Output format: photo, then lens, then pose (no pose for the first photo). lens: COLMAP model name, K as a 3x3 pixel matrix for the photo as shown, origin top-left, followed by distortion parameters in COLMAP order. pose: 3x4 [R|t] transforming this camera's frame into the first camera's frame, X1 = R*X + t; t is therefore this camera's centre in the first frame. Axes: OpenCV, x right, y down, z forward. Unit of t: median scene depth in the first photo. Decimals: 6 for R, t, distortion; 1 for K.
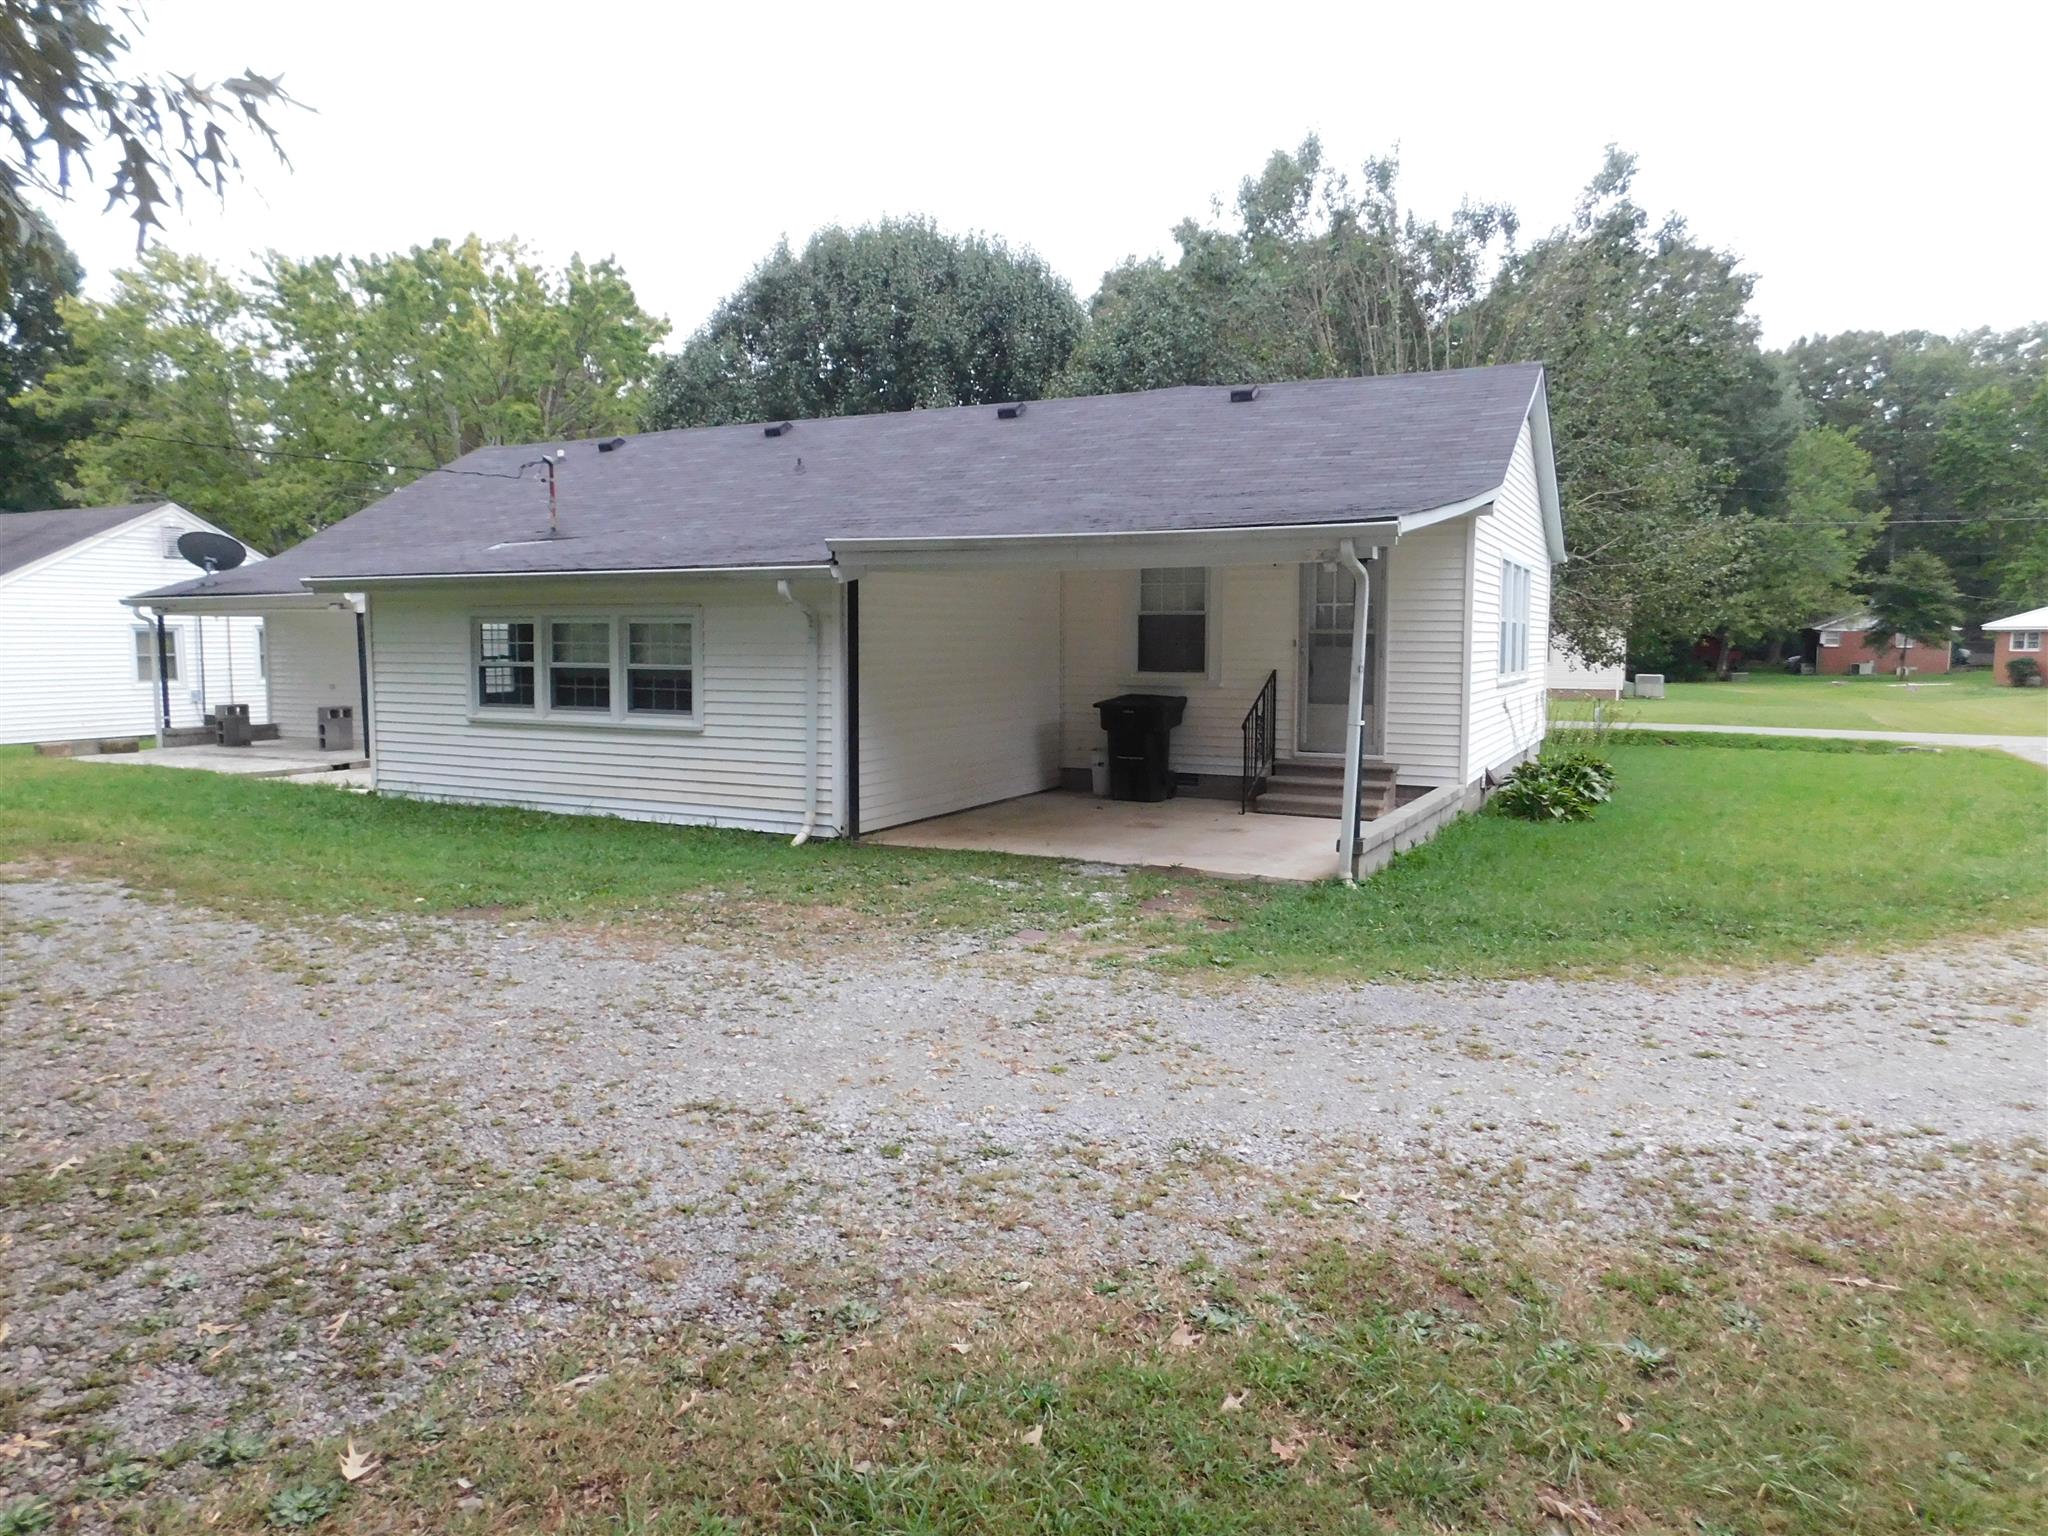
lens RADIAL K [[1357.5, 0, 1024.0], [0, 1357.5, 768.0], [0, 0, 1]] dist [-0.067286, 0.055425]
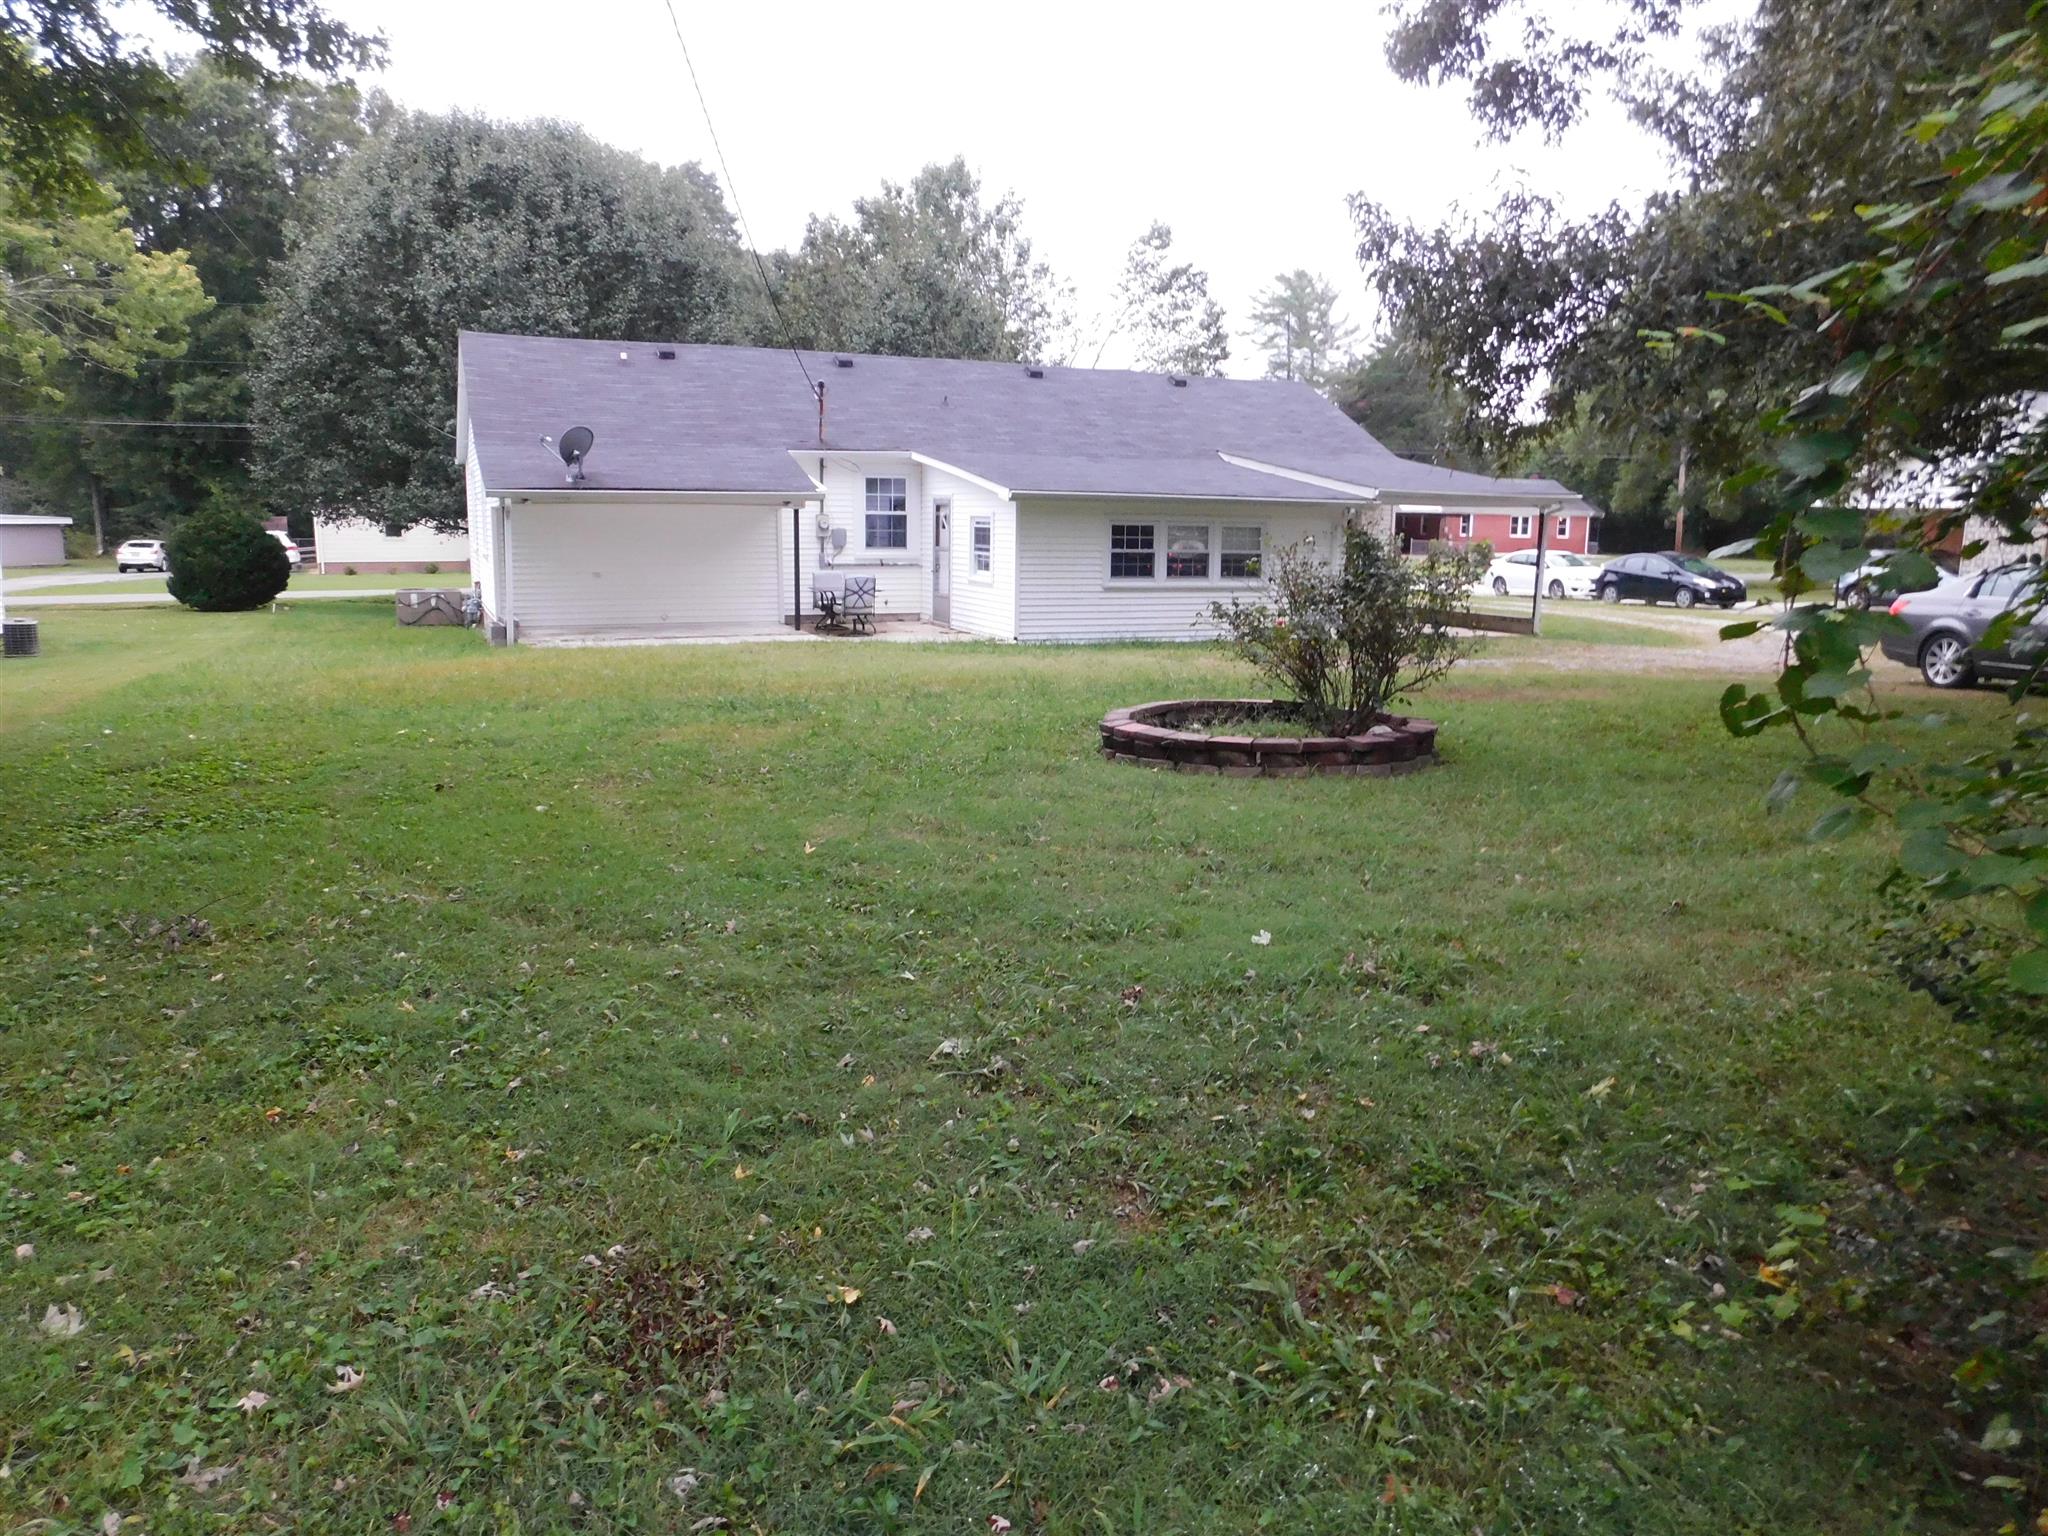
lens RADIAL K [[1357.5, 0, 1024.0], [0, 1357.5, 768.0], [0, 0, 1]] dist [-0.067286, 0.055425]
pose [[0.651859, -0.133638, 0.746473, -1.739461], [0.062588, 0.990473, 0.122666, -0.029515], [-0.755753, -0.033241, 0.654012, 0.057157]]
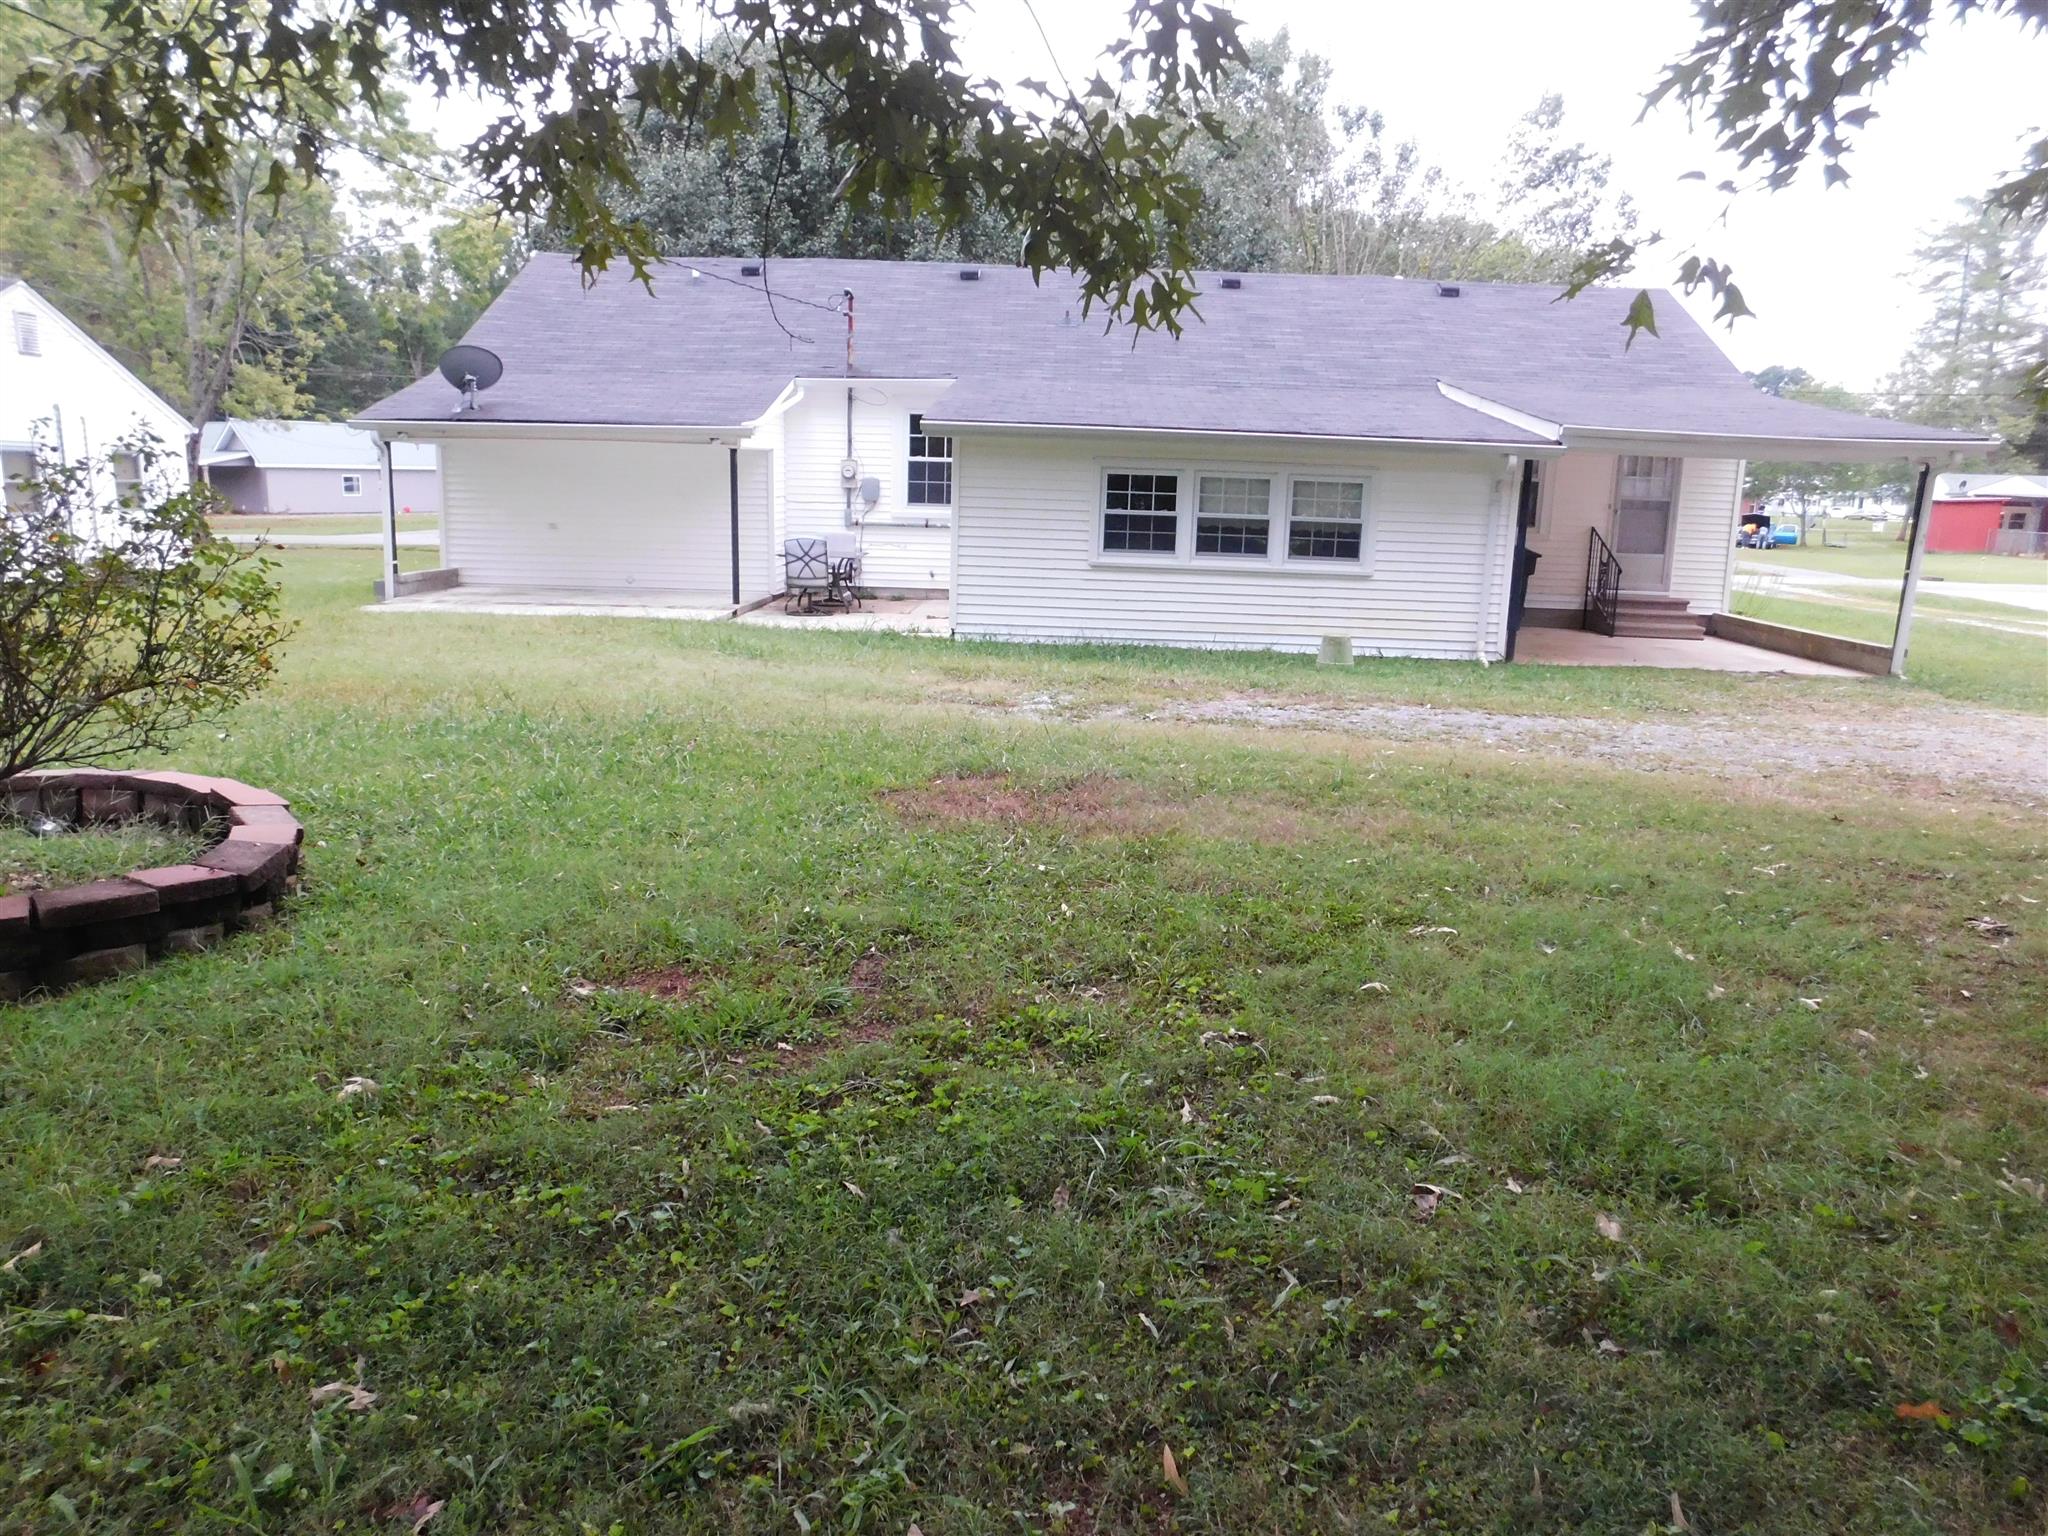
lens RADIAL K [[1383.4, 0, 1024.2], [0, 1383.4, 808.6], [0, 0, 1]] dist [-0.094087, 0.072388]
pose [[0.908194, -0.075897, 0.411610, -0.979244], [0.014786, 0.988626, 0.149670, -0.009514], [-0.418288, -0.129843, 0.898986, 0.013743]]
